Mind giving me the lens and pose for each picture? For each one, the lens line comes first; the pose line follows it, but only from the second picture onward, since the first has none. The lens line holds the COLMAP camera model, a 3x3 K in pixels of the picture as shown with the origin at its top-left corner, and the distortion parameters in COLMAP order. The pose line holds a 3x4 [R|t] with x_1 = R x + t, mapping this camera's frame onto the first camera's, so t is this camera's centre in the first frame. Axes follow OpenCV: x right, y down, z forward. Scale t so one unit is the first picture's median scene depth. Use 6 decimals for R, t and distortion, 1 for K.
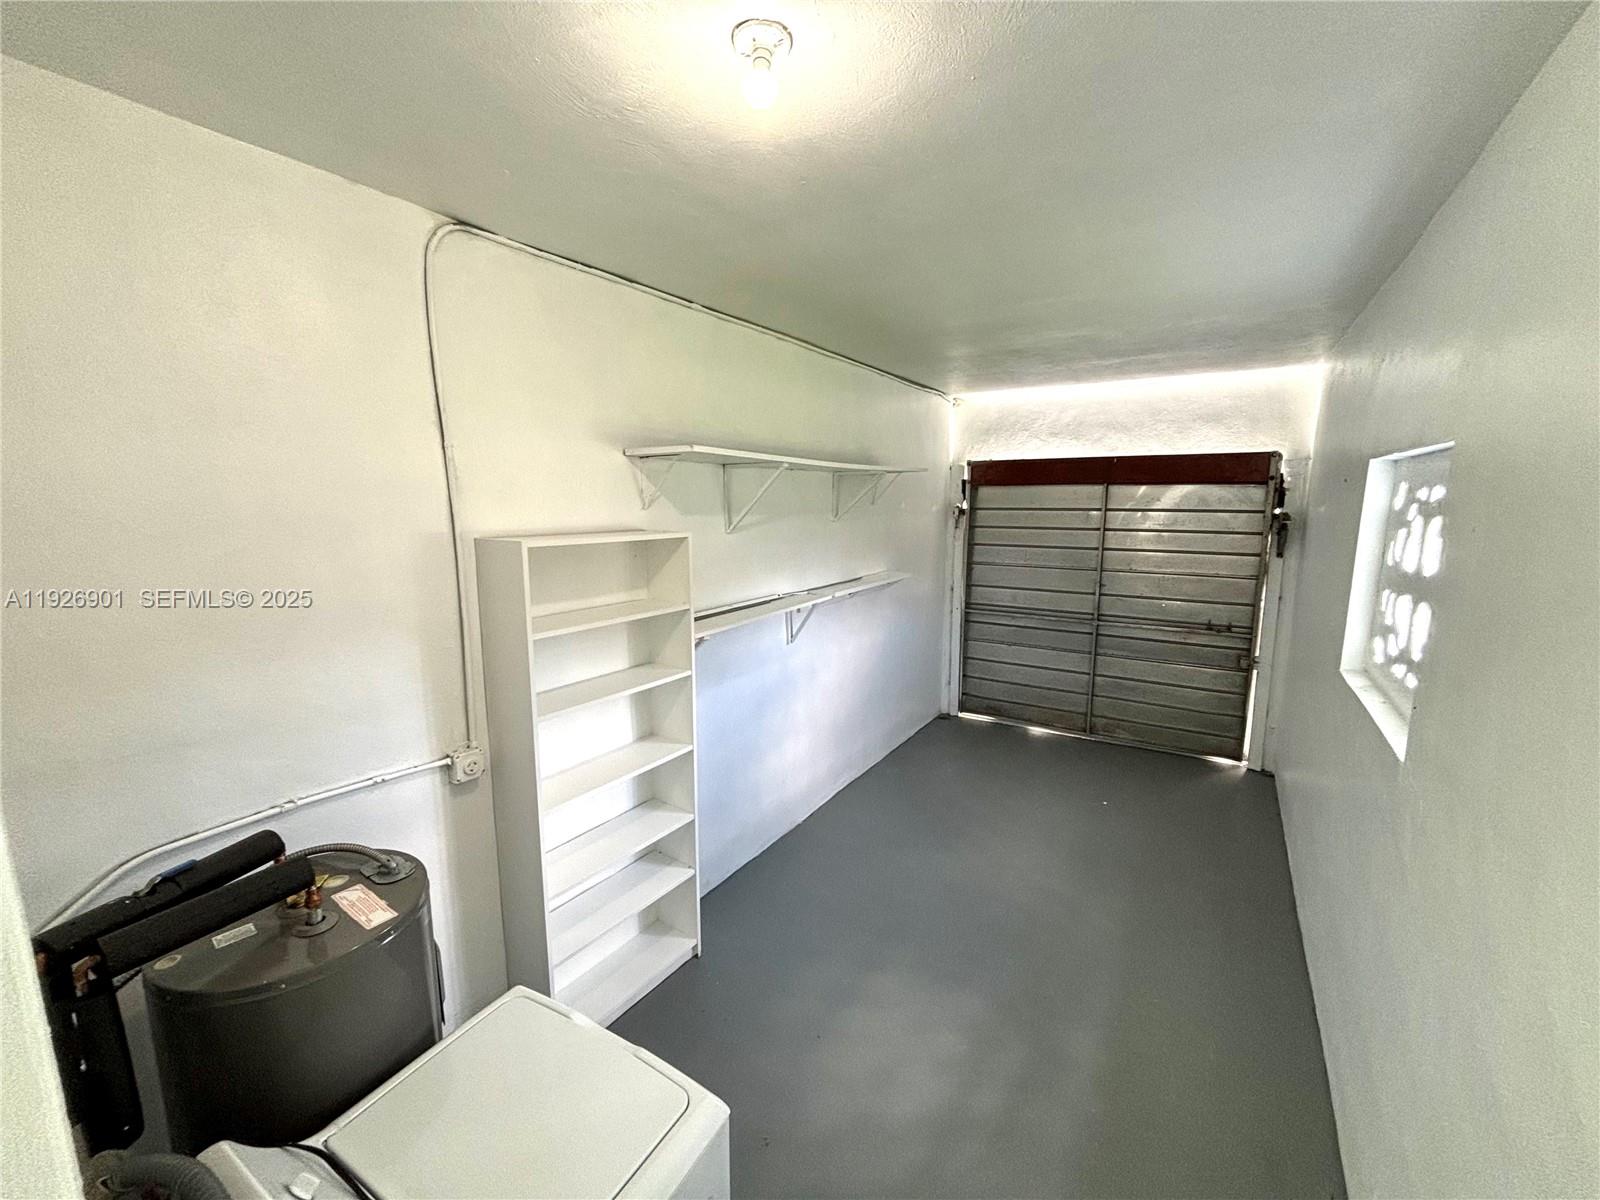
lens RADIAL K [[643.7, 0, 800.0], [0, 643.7, 600.0], [0, 0, 1]] dist [0.004136, -0.000334]
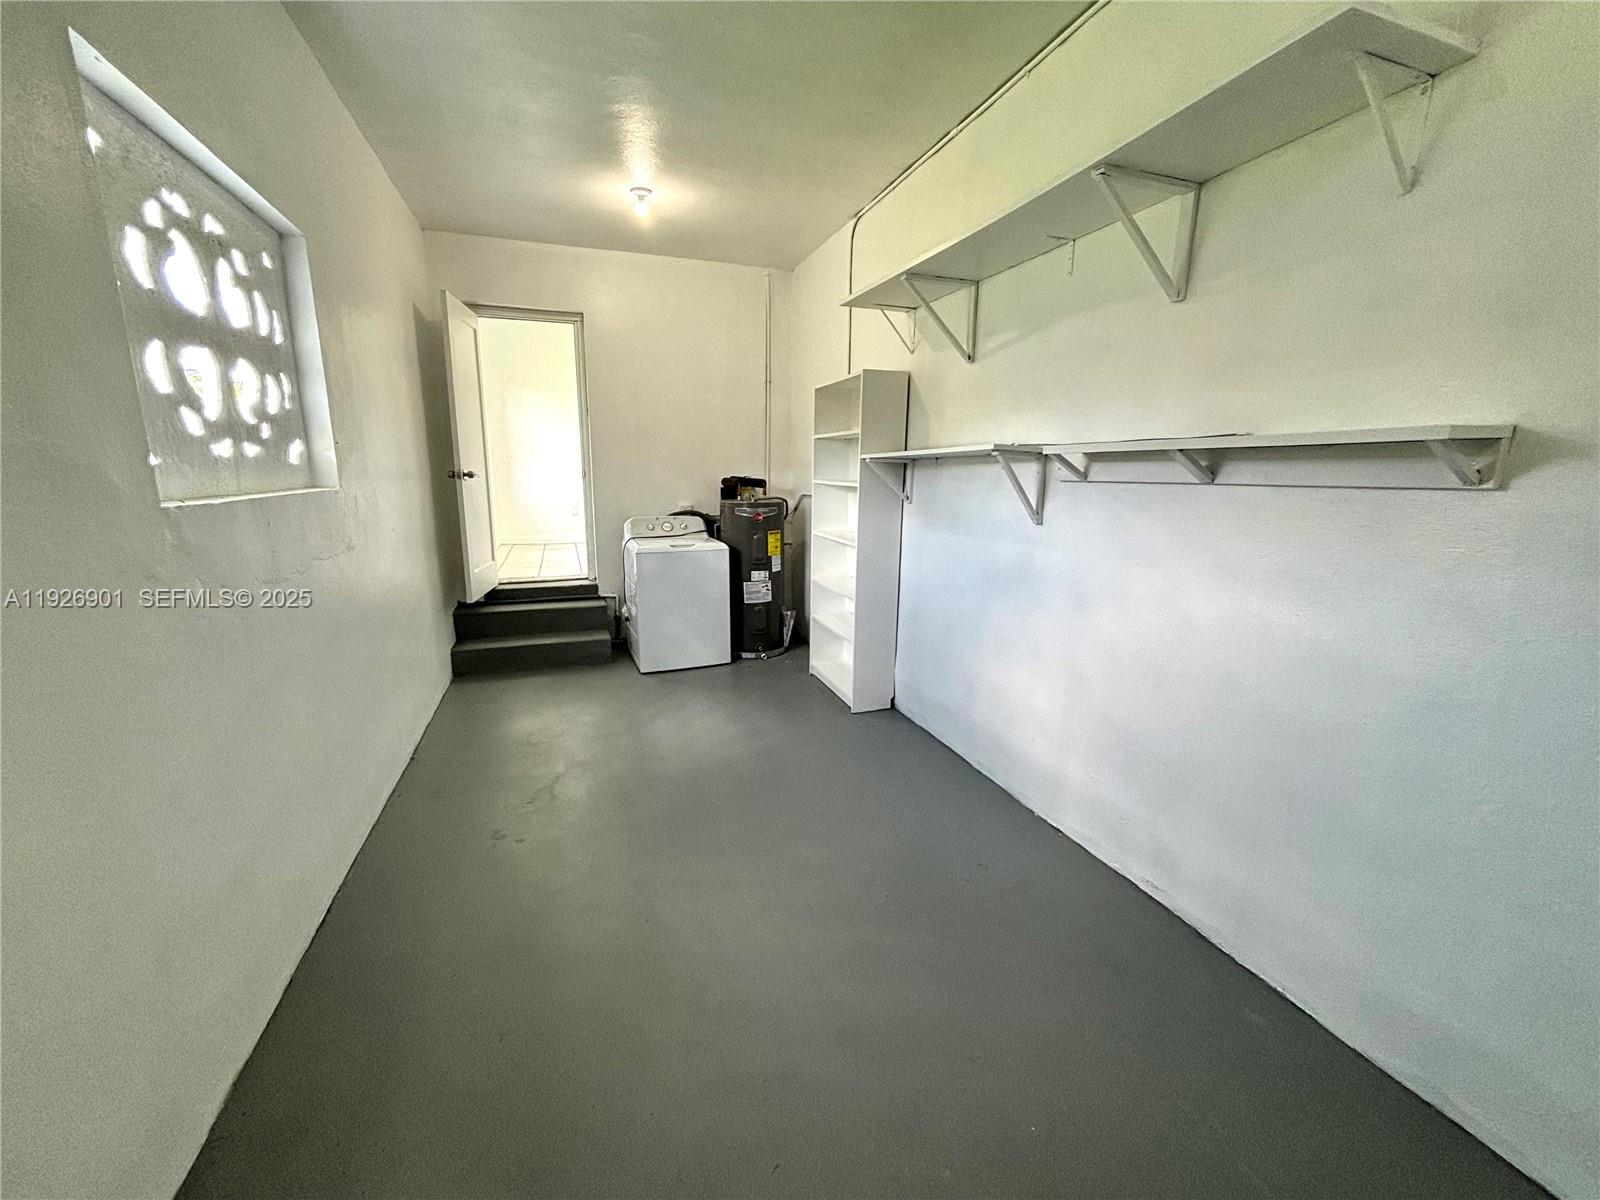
lens RADIAL K [[643.7, 0, 800.0], [0, 643.7, 600.0], [0, 0, 1]] dist [0.004136, -0.000334]
pose [[-0.608224, 0.159745, -0.777525, 0.694024], [-0.128296, 0.946876, 0.294899, -0.023689], [0.783328, 0.279118, -0.555419, 1.250002]]
